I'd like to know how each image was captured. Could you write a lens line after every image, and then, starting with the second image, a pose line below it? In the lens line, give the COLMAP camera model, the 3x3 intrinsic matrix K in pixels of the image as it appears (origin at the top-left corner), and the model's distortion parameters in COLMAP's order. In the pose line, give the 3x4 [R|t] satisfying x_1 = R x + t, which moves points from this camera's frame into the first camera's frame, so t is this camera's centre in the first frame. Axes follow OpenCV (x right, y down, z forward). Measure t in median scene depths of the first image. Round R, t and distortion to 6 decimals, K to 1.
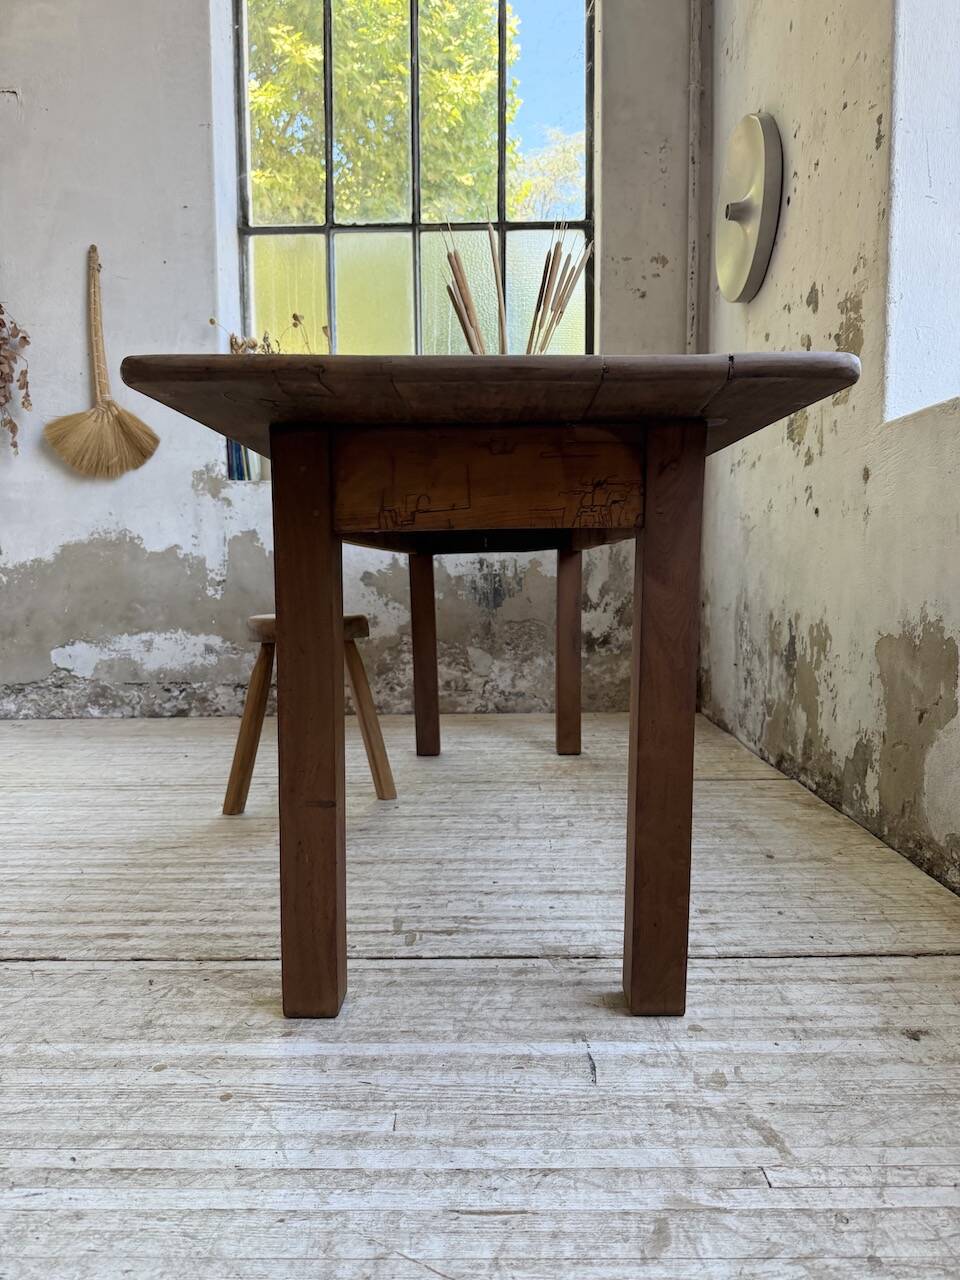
lens RADIAL K [[903.4, 0, 486.6], [0, 903.4, 646.1], [0, 0, 1]] dist [0.091483, -0.183722]
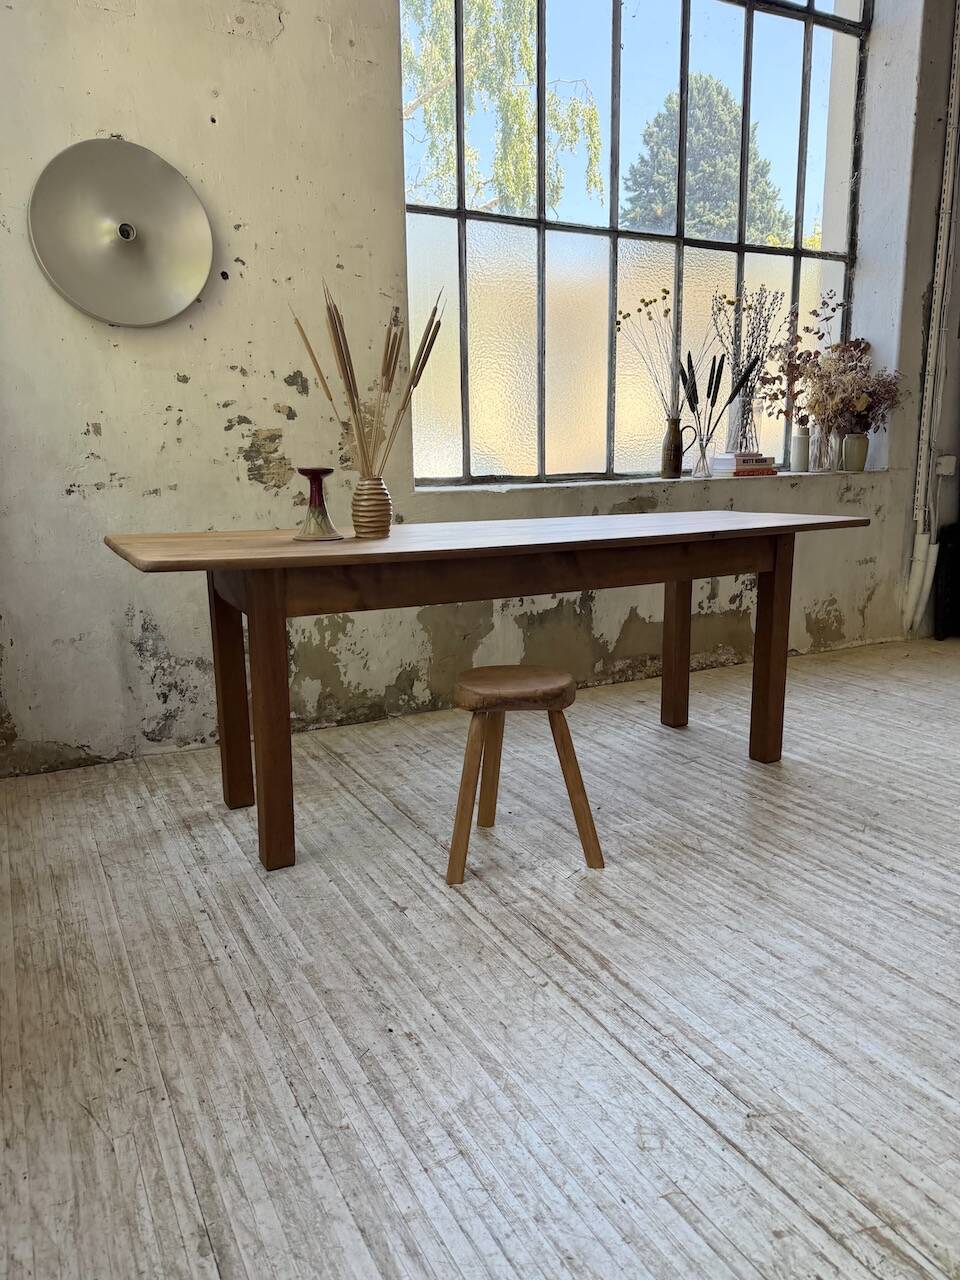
lens RADIAL K [[895.5, 0, 480.5], [0, 895.5, 645.4], [0, 0, 1]] dist [0.096179, -0.168223]
pose [[-0.479625, -0.165524, 0.861721, -1.302524], [0.091290, 0.967305, 0.236616, -0.385782], [-0.872712, 0.192154, -0.448833, 1.882683]]
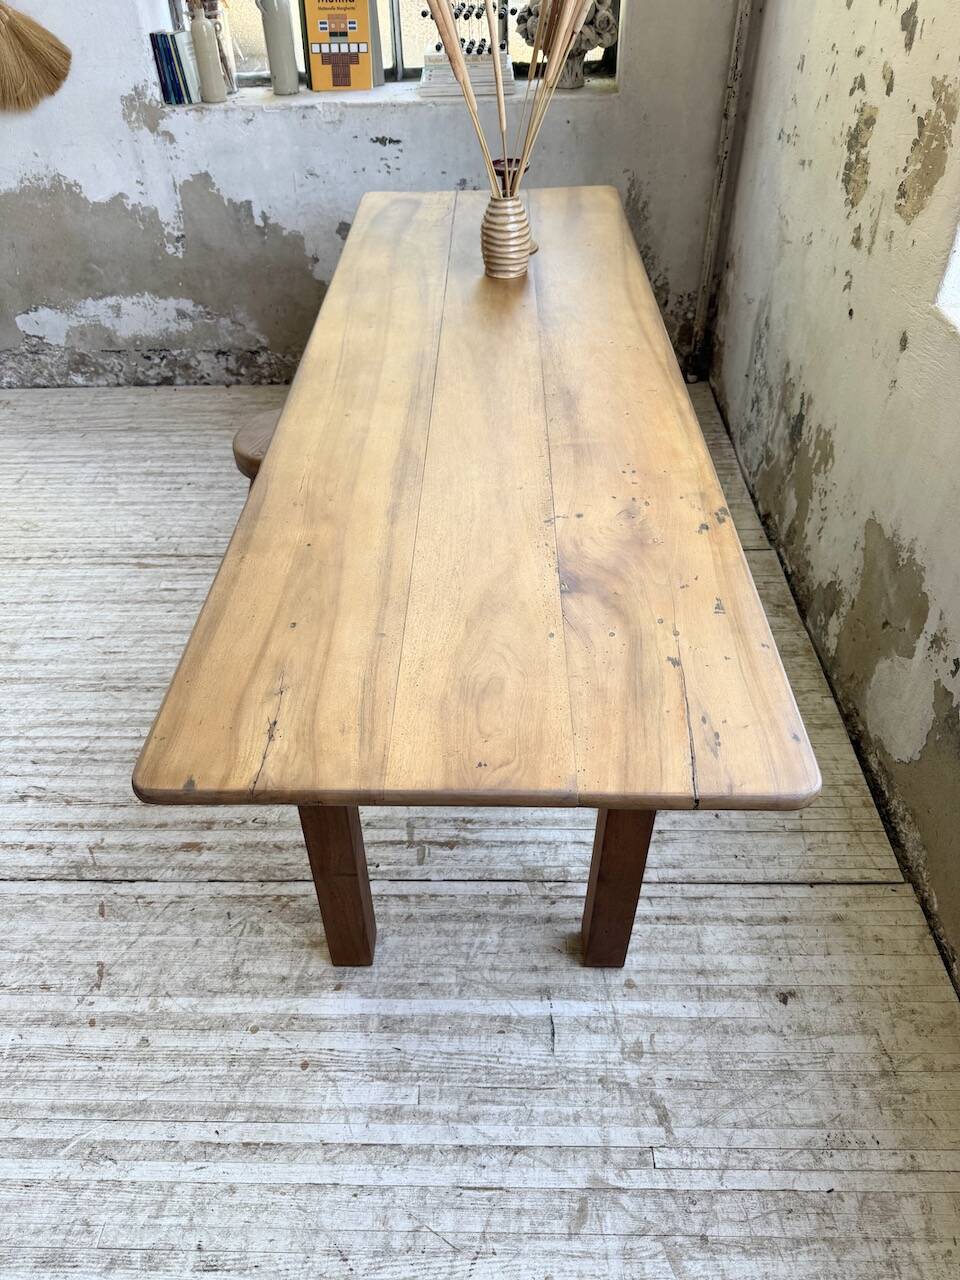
lens RADIAL K [[912.6, 0, 476.5], [0, 912.6, 643.8], [0, 0, 1]] dist [0.001429, -0.011237]
pose [[0.999886, -0.004285, -0.014495, 0.011518], [0.011988, 0.808875, 0.587858, -0.538429], [0.009205, -0.587965, 0.808834, 0.115346]]
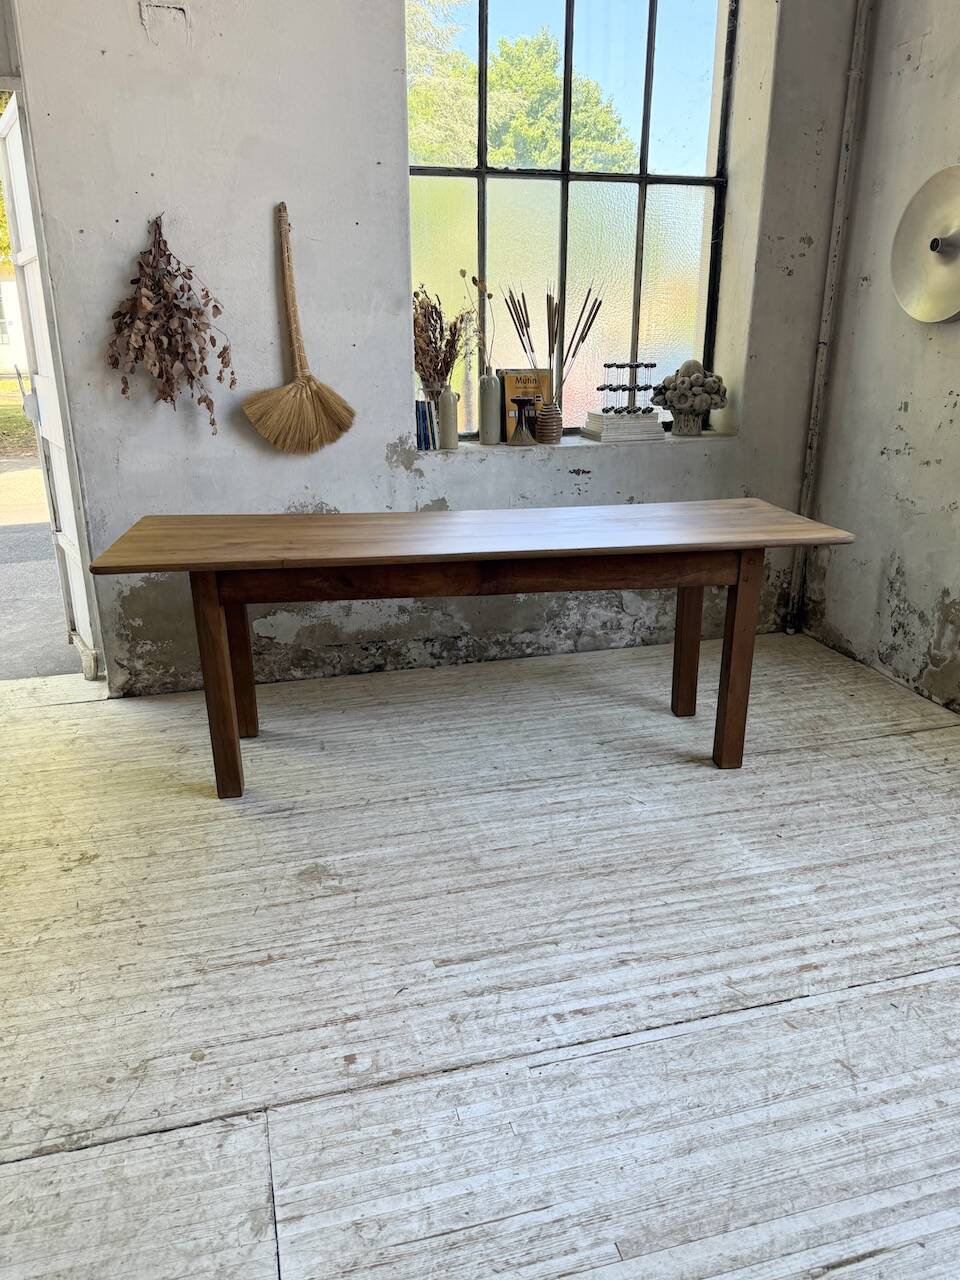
lens RADIAL K [[892.5, 0, 475.6], [0, 892.5, 642.1], [0, 0, 1]] dist [0.156591, -0.320946]
pose [[0.962443, -0.081641, 0.258918, -1.010863], [0.017067, 0.970021, 0.242422, -0.436712], [-0.270948, -0.228898, 0.934983, -0.060746]]
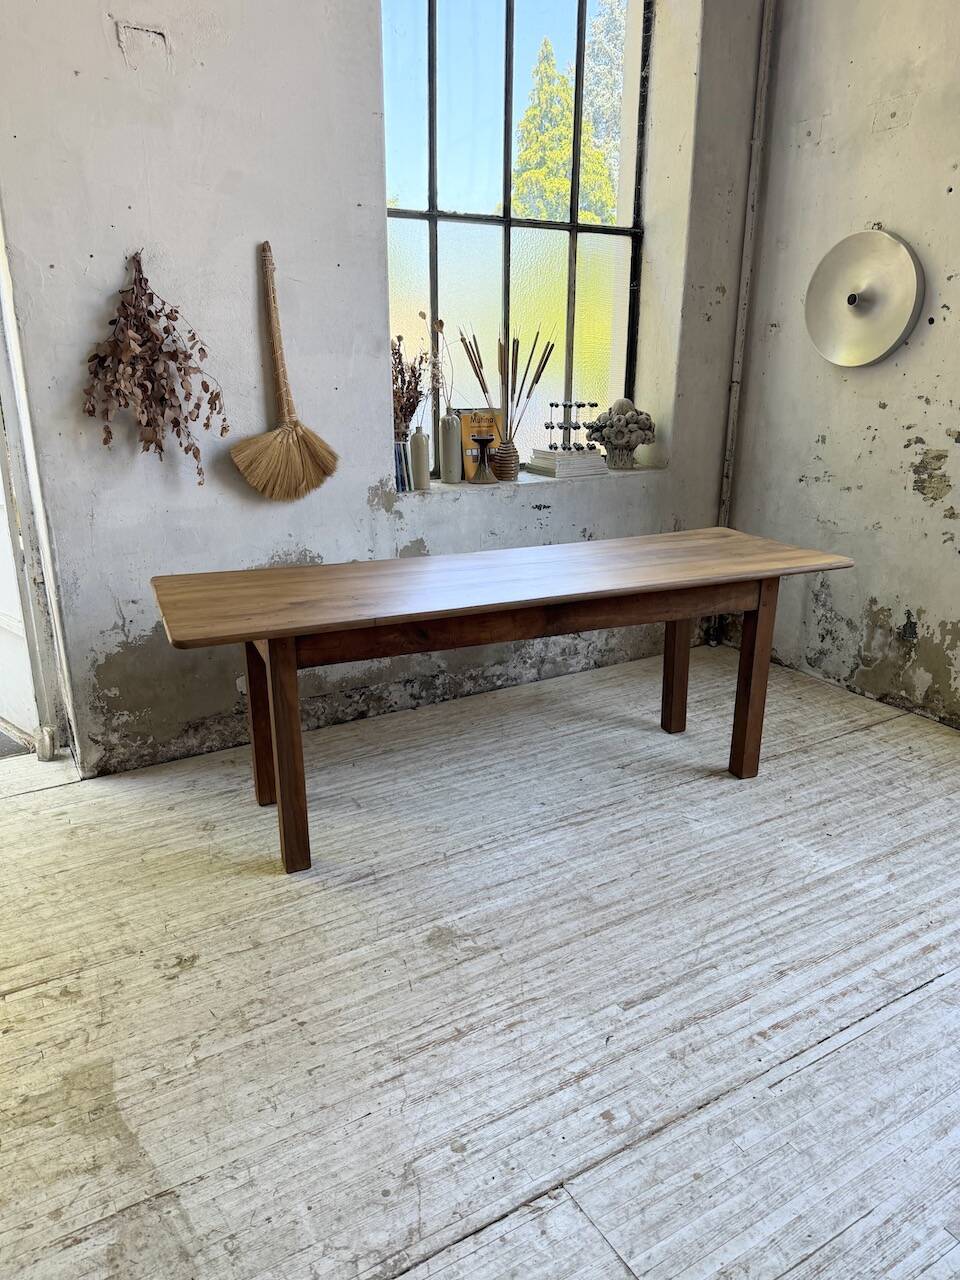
lens RADIAL K [[890.7, 0, 481.9], [0, 890.7, 643.3], [0, 0, 1]] dist [0.154770, -0.316943]
pose [[0.851631, -0.149059, 0.502500, -1.476457], [0.033438, 0.972208, 0.231720, -0.496987], [-0.523074, -0.180537, 0.832947, 0.144637]]
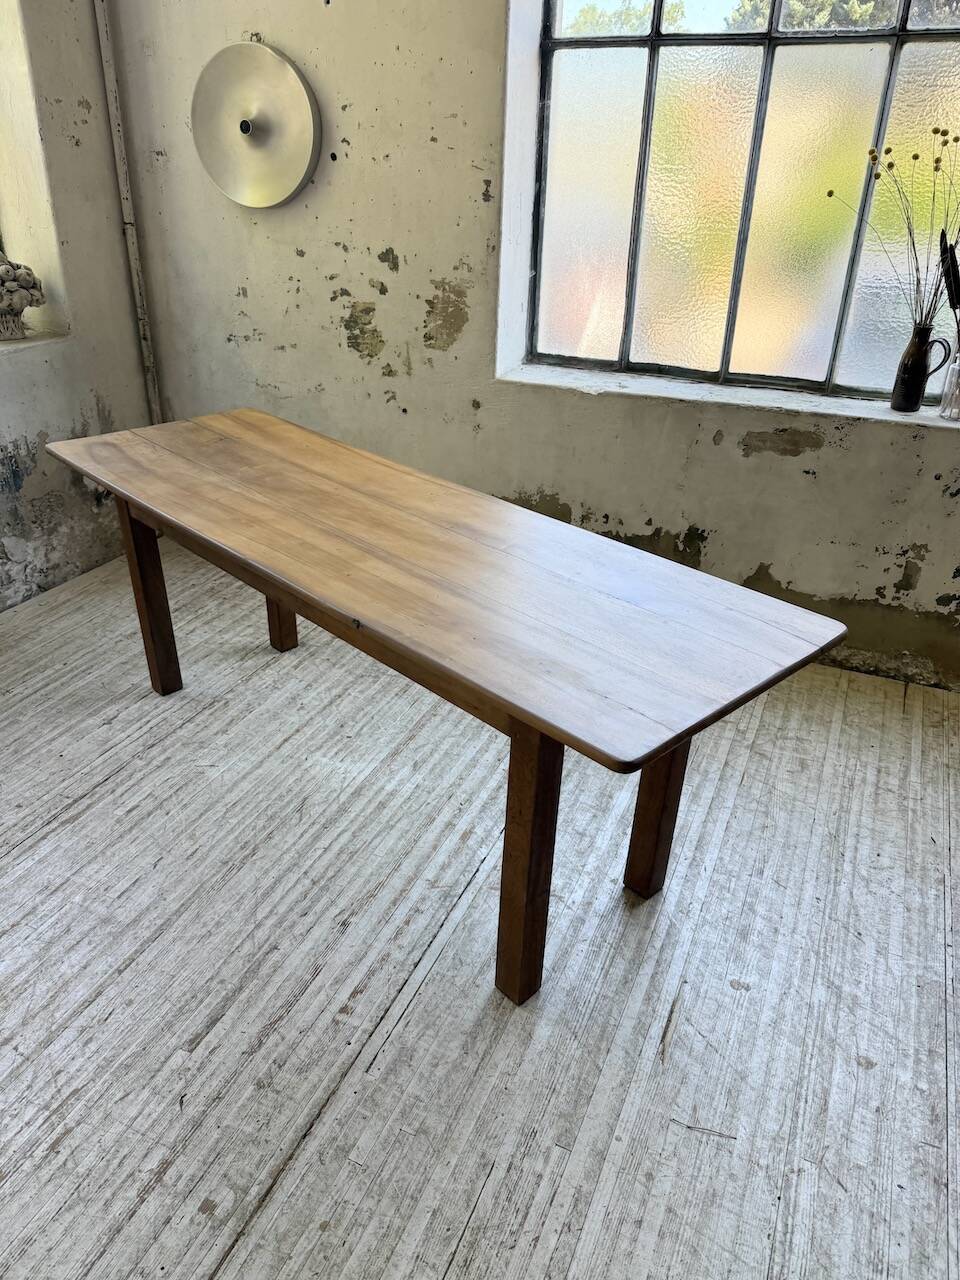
lens RADIAL K [[895.2, 0, 476.0], [0, 895.2, 636.4], [0, 0, 1]] dist [0.064926, -0.130117]
pose [[0.398513, -0.408878, 0.820979, -1.299234], [0.049865, 0.903464, 0.425754, -0.576736], [-0.915806, -0.128731, 0.380430, 0.337902]]
